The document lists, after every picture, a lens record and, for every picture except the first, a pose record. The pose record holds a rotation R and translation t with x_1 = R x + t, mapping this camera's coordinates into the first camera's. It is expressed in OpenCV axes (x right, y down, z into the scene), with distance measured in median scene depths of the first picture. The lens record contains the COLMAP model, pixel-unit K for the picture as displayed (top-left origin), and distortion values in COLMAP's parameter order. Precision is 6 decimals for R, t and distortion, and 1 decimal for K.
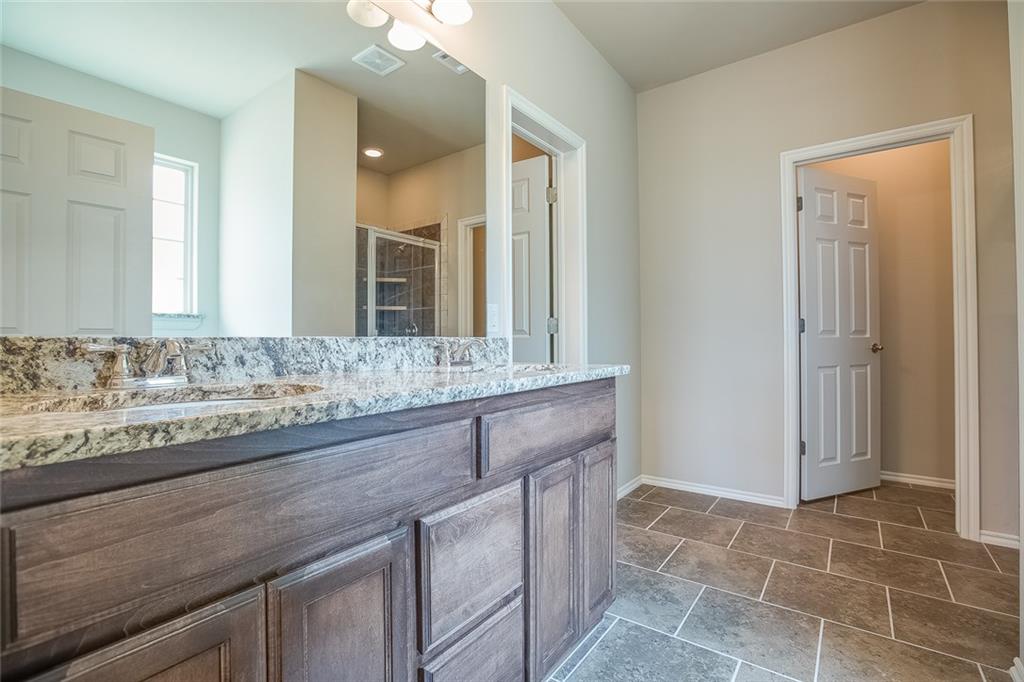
lens RADIAL K [[459.1, 0, 514.0], [0, 459.1, 341.2], [0, 0, 1]] dist [-0.000263, -0.000023]
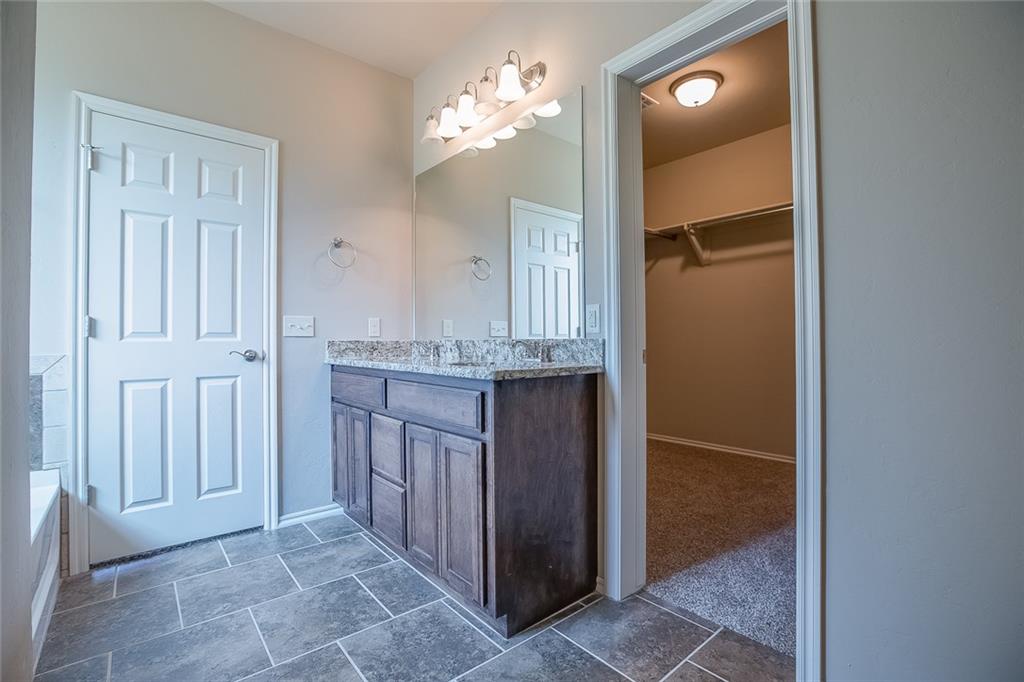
lens RADIAL K [[459.1, 0, 510.9], [0, 459.1, 336.0], [0, 0, 1]] dist [-0.000263, -0.000023]
pose [[-0.224012, -0.003707, -0.974579, 1.391628], [0.006176, 0.999967, -0.005223, -0.013338], [0.974567, -0.007188, -0.223982, 1.535171]]
